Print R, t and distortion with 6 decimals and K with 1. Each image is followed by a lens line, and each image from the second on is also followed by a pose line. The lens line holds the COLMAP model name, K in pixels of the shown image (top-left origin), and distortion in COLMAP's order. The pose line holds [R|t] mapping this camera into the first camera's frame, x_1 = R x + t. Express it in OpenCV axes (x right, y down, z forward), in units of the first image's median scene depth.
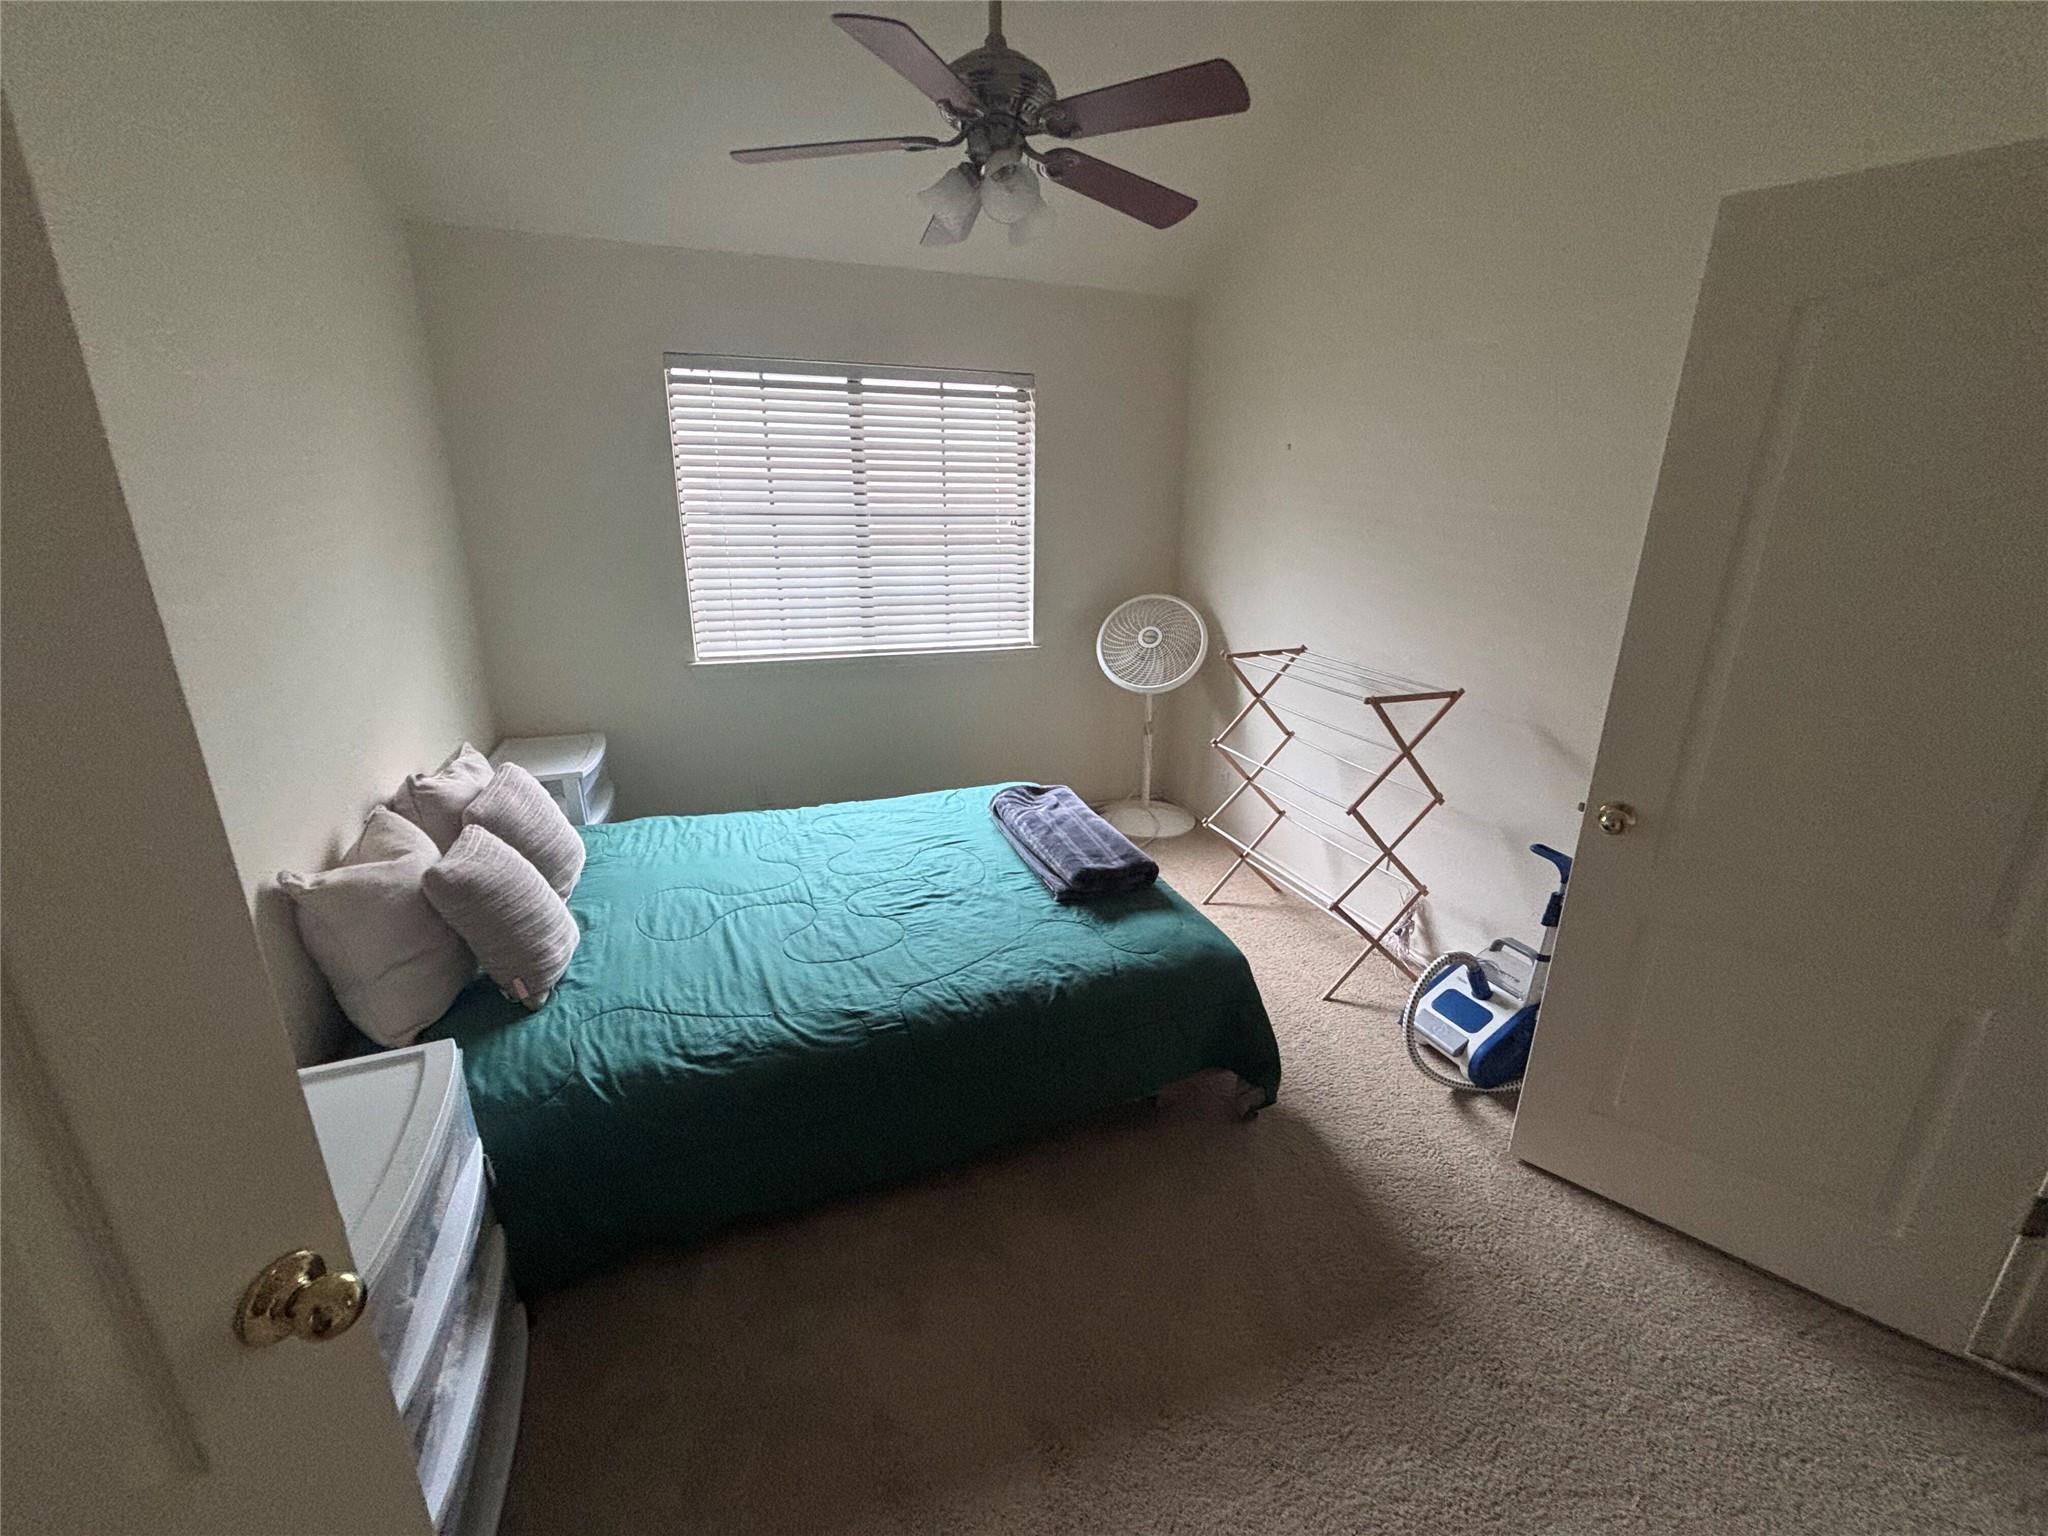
lens RADIAL K [[824.6, 0, 1021.5], [0, 824.6, 763.6], [0, 0, 1]] dist [-0.008578, -0.000332]
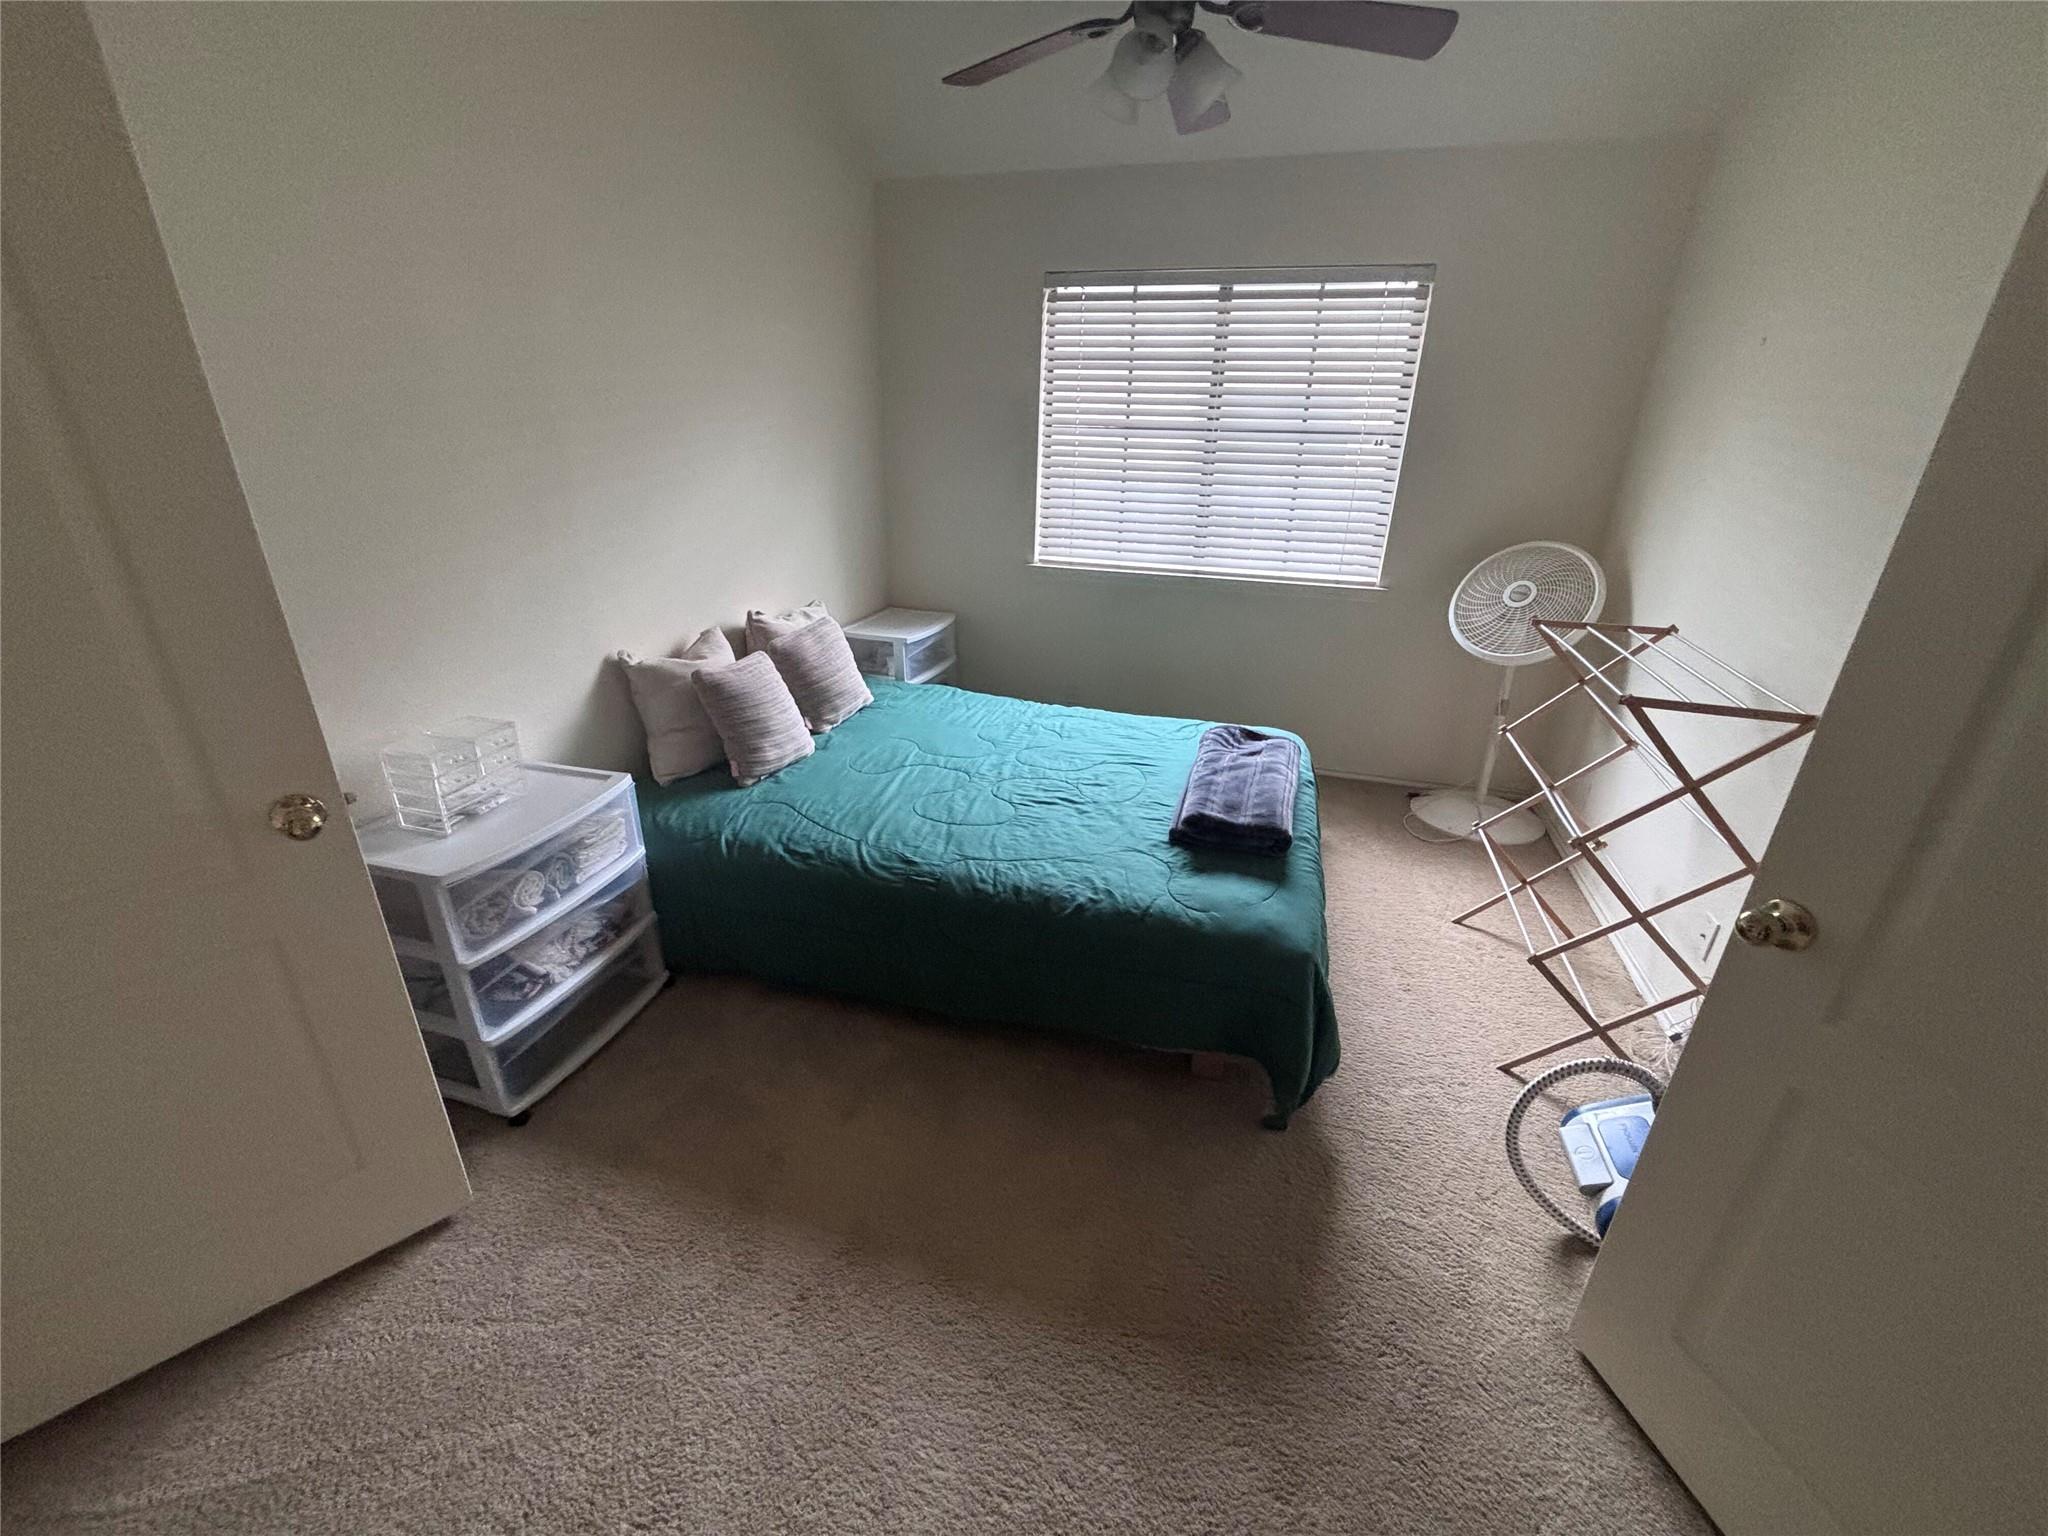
lens RADIAL K [[824.6, 0, 1020.4], [0, 824.6, 766.5], [0, 0, 1]] dist [-0.008578, -0.000332]
pose [[0.794462, 0.244186, -0.556061, 0.383438], [-0.196969, 0.969714, 0.144420, -0.017968], [0.574485, -0.005209, 0.818498, 0.099550]]
